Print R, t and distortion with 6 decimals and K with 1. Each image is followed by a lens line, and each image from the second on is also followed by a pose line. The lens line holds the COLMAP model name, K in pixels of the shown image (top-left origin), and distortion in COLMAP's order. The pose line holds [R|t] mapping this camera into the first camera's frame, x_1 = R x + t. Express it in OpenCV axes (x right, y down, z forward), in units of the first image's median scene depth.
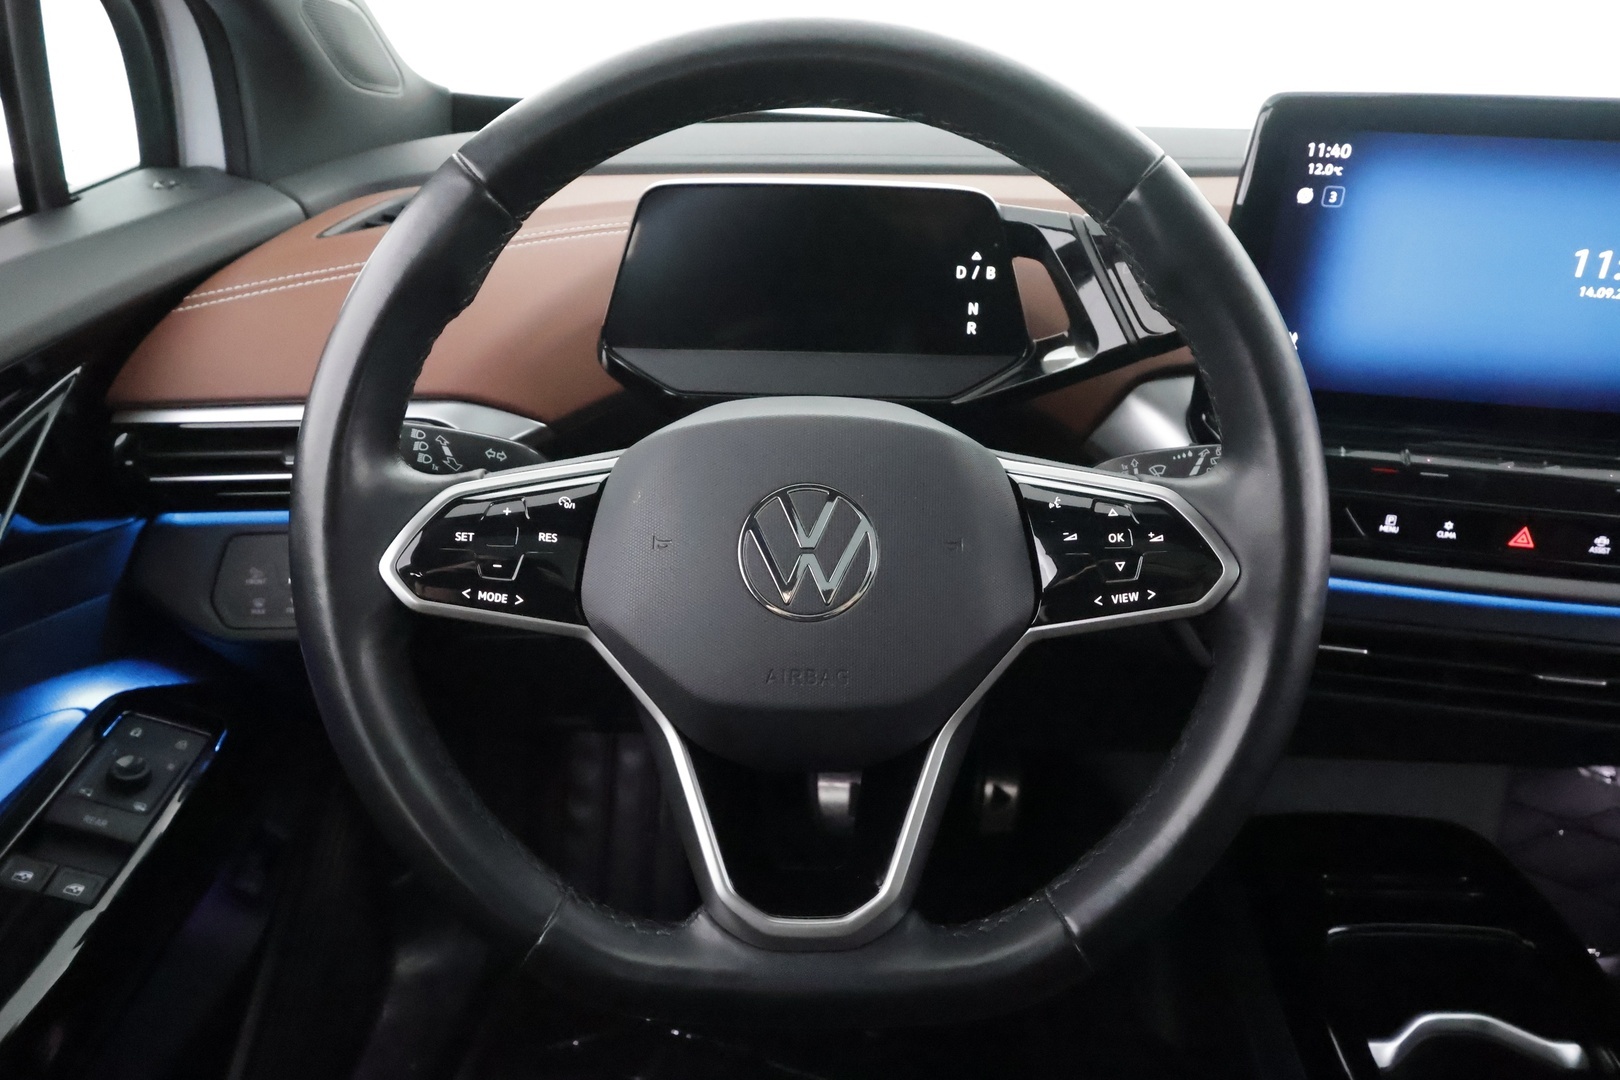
lens RADIAL K [[1082.0, 0, 804.2], [0, 1082.0, 543.3], [0, 0, 1]] dist [-0.000340, -0.002005]
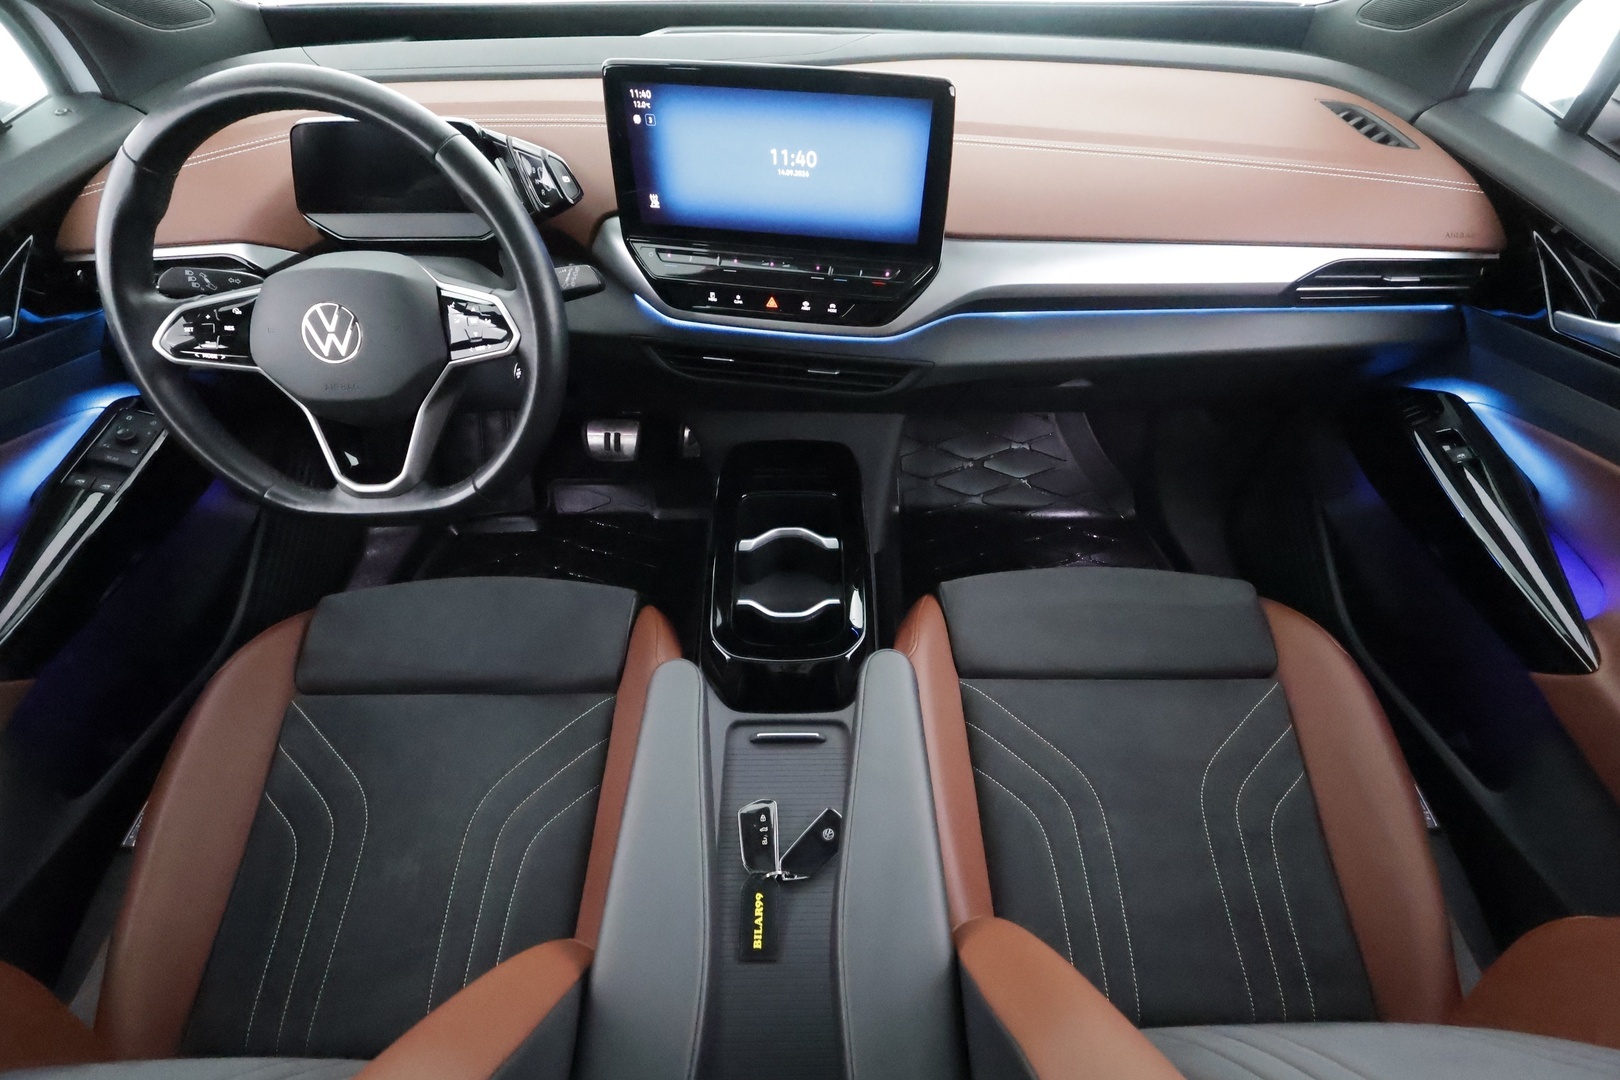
lens RADIAL K [[750.3, 0, 810.0], [0, 750.3, 540.0], [0, 0, 1]] dist [-0.007537, 0.001813]
pose [[0.999571, -0.029186, 0.002267, 0.752517], [0.026557, 0.936665, 0.349218, -0.081026], [-0.012316, -0.349009, 0.937039, -0.500232]]
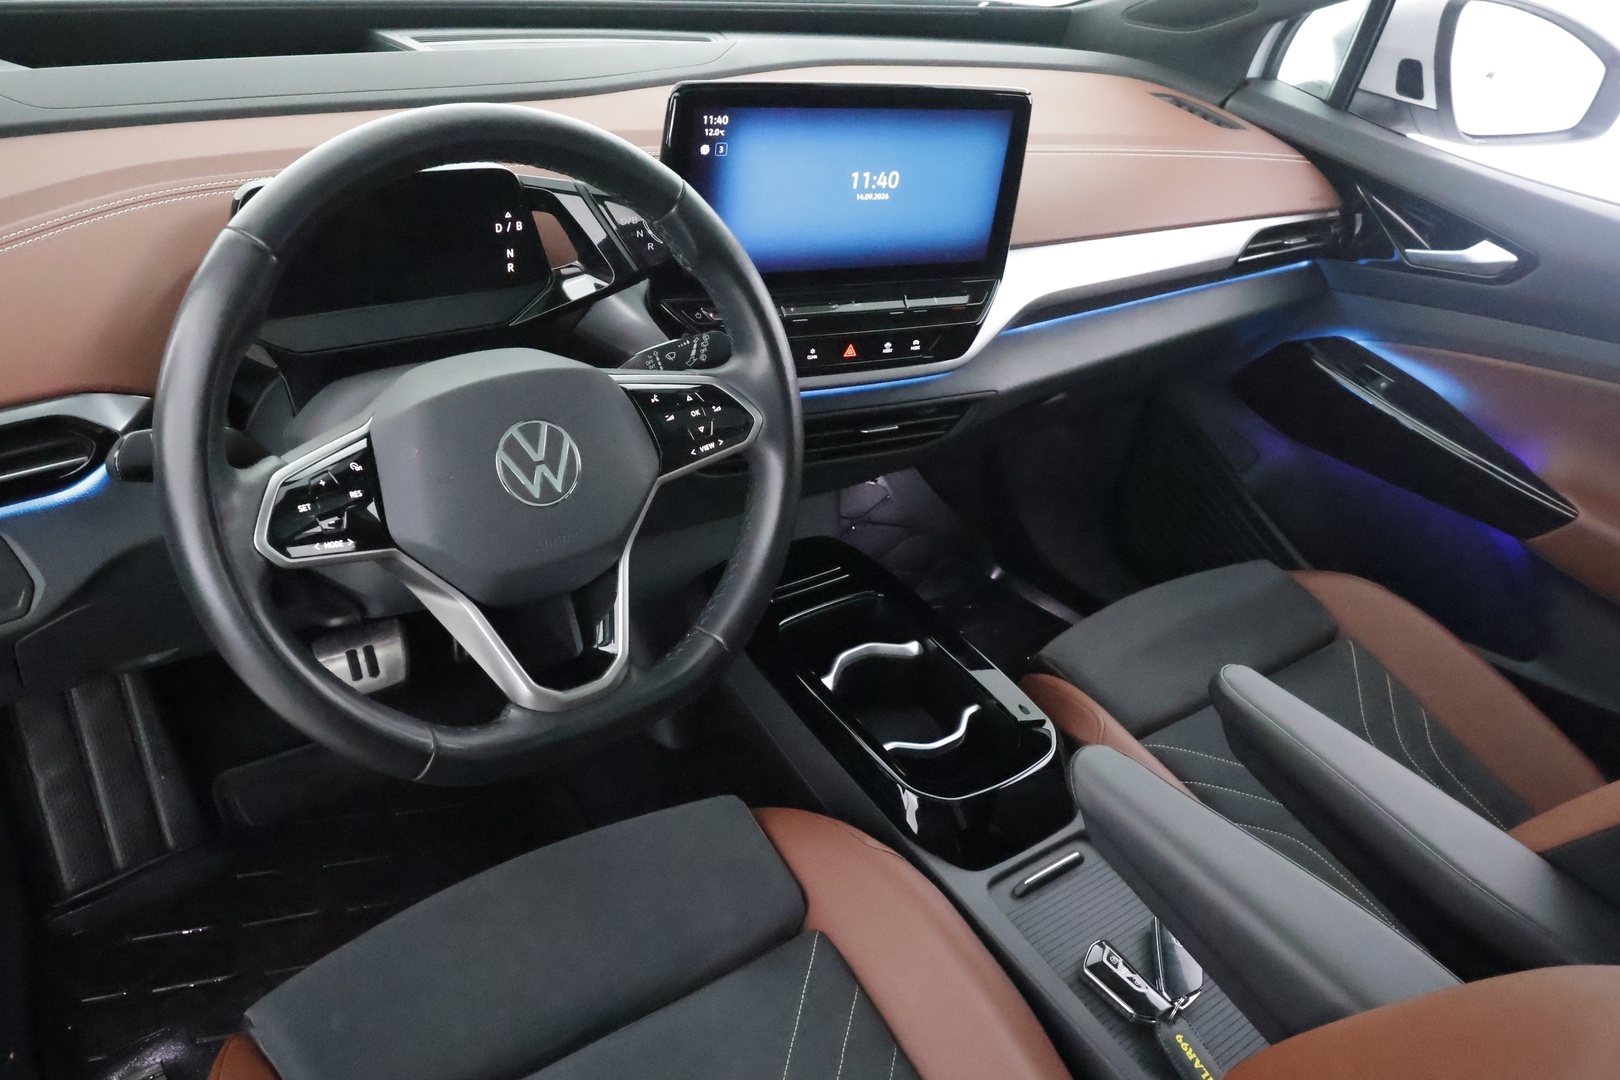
lens RADIAL K [[1282.7, 0, 810.0], [0, 1282.7, 540.0], [0, 0, 1]] dist [0.001842, -0.005671]
pose [[0.778117, -0.261292, 0.571193, -0.579057], [0.164508, 0.962402, 0.216146, -0.164820], [-0.606194, -0.074221, 0.791846, -0.529481]]
